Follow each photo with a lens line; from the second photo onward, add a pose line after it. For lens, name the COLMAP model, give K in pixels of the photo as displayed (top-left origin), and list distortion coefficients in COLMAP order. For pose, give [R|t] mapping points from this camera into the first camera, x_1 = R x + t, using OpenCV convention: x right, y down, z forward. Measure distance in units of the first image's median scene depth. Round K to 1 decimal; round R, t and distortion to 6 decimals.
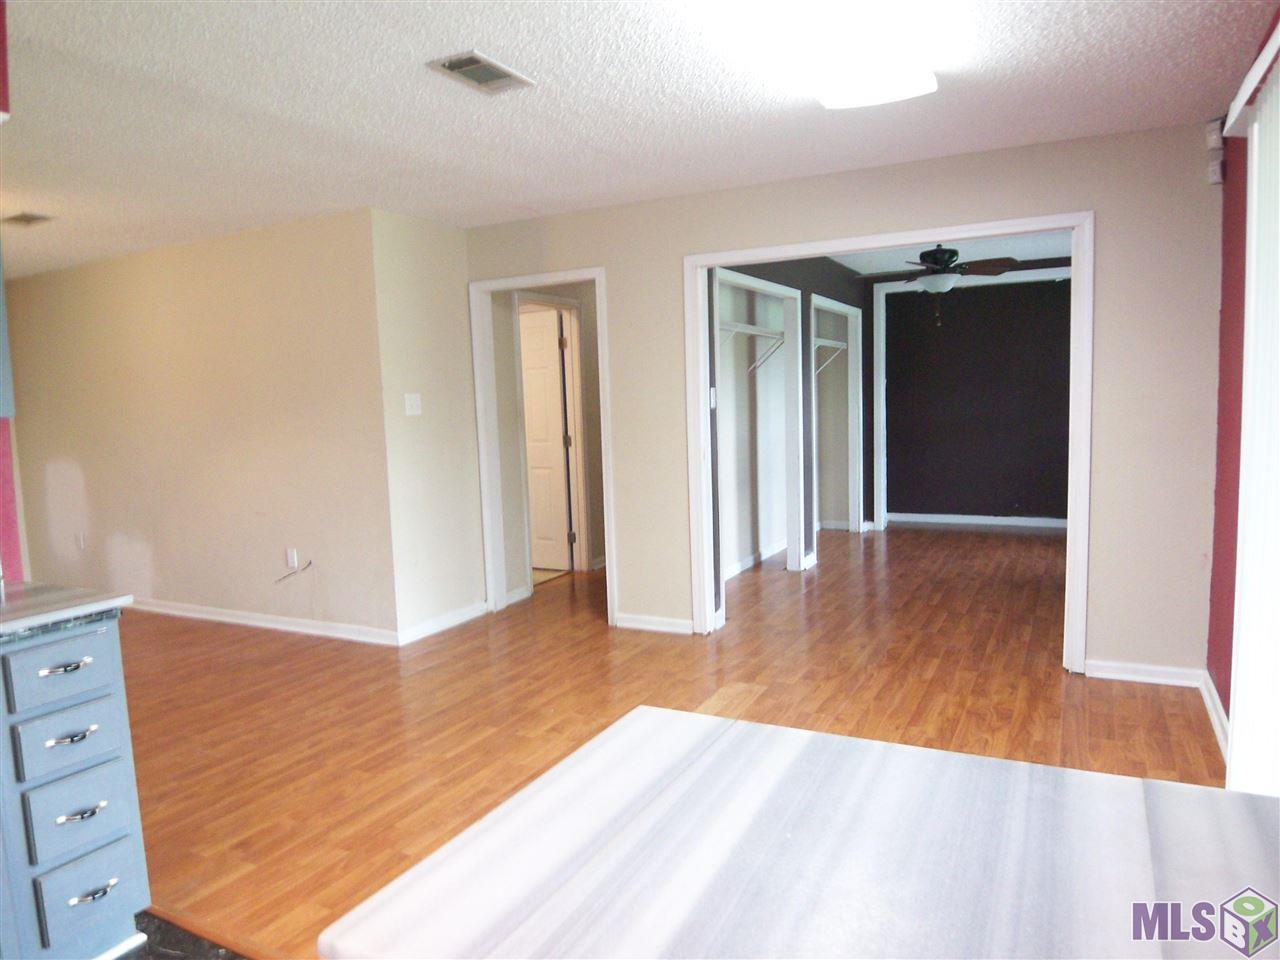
lens RADIAL K [[855.2, 0, 635.5], [0, 855.2, 489.5], [0, 0, 1]] dist [-0.003490, -0.059892]
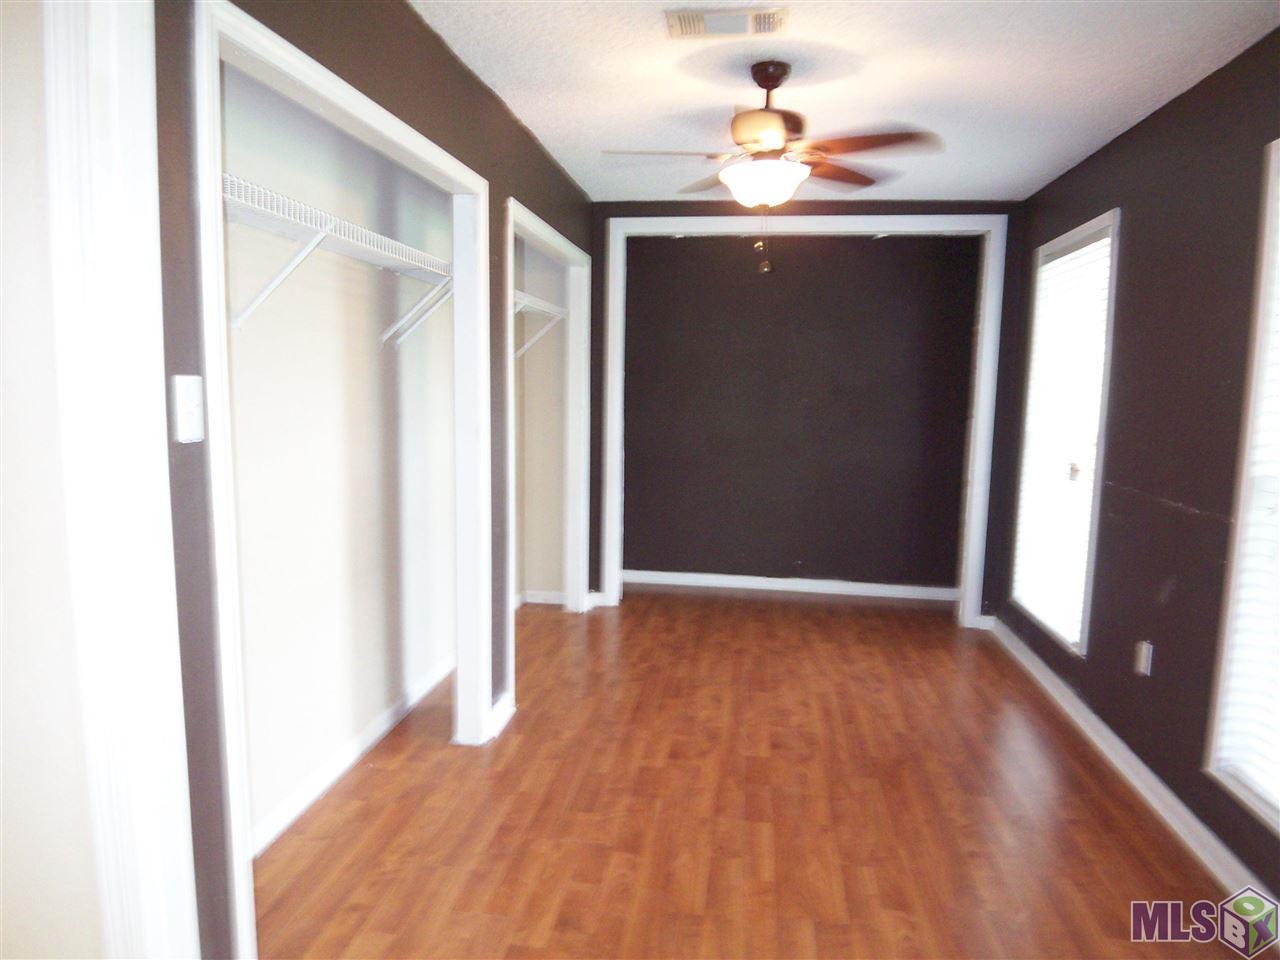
lens RADIAL K [[855.2, 0, 635.5], [0, 855.2, 489.5], [0, 0, 1]] dist [-0.003490, -0.059892]
pose [[0.940310, 0.004837, 0.340284, 0.090484], [-0.010880, 0.999815, 0.015854, -0.054844], [-0.340144, -0.018610, 0.940189, 0.422825]]
